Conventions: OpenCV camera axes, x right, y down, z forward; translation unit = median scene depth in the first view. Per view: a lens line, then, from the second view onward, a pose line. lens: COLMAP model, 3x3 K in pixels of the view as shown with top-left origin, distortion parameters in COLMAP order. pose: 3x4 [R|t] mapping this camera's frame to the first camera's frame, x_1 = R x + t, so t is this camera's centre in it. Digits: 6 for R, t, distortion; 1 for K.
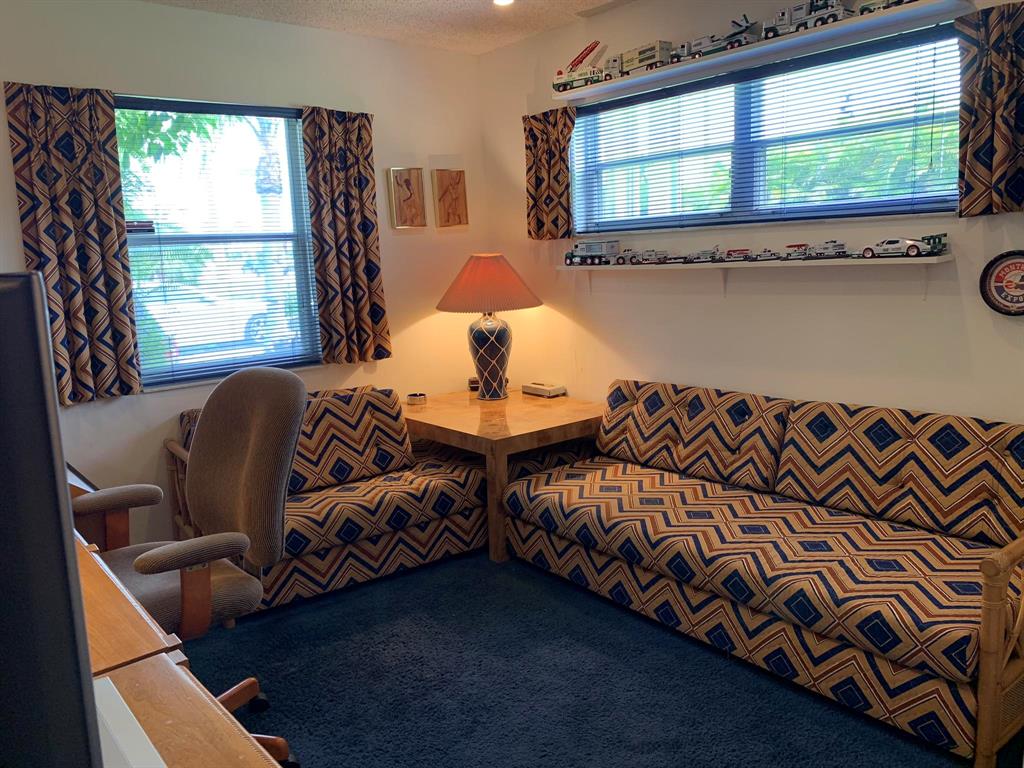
lens RADIAL K [[782.5, 0, 512.0], [0, 782.5, 384.0], [0, 0, 1]] dist [0.068708, -0.093407]
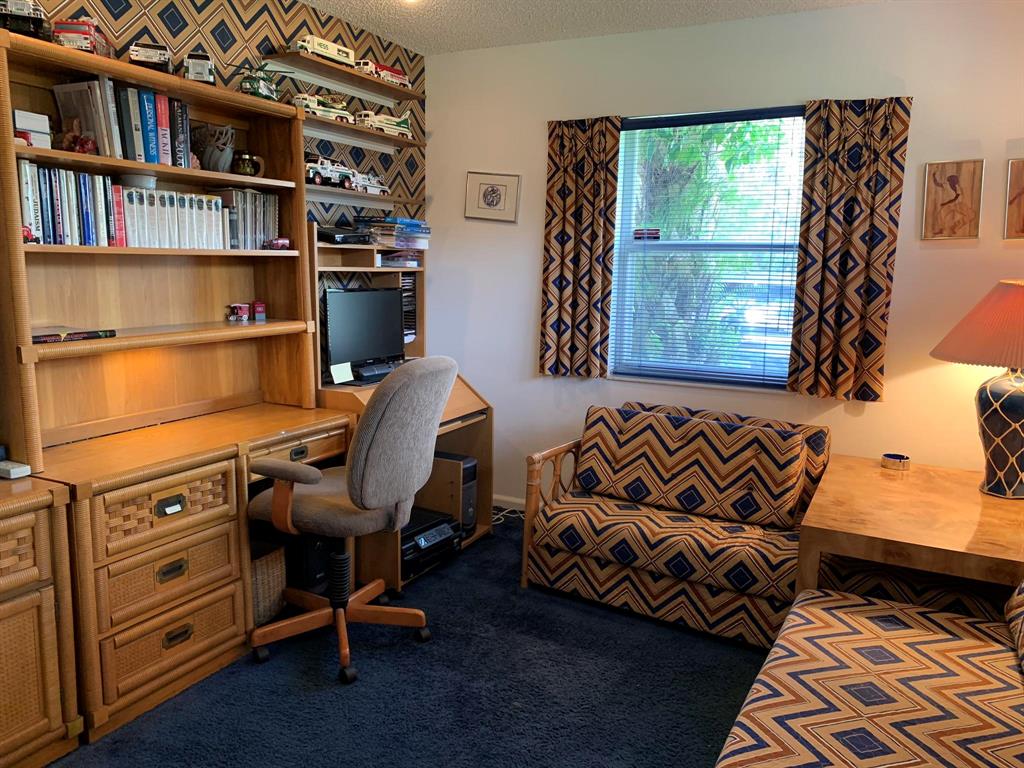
lens RADIAL K [[780.1, 0, 512.0], [0, 780.1, 384.0], [0, 0, 1]] dist [0.038469, -0.099514]
pose [[0.379890, 0.189509, -0.905412, 0.492462], [-0.193549, 0.973409, 0.122533, -0.090632], [0.904557, 0.128693, 0.406467, 0.403909]]
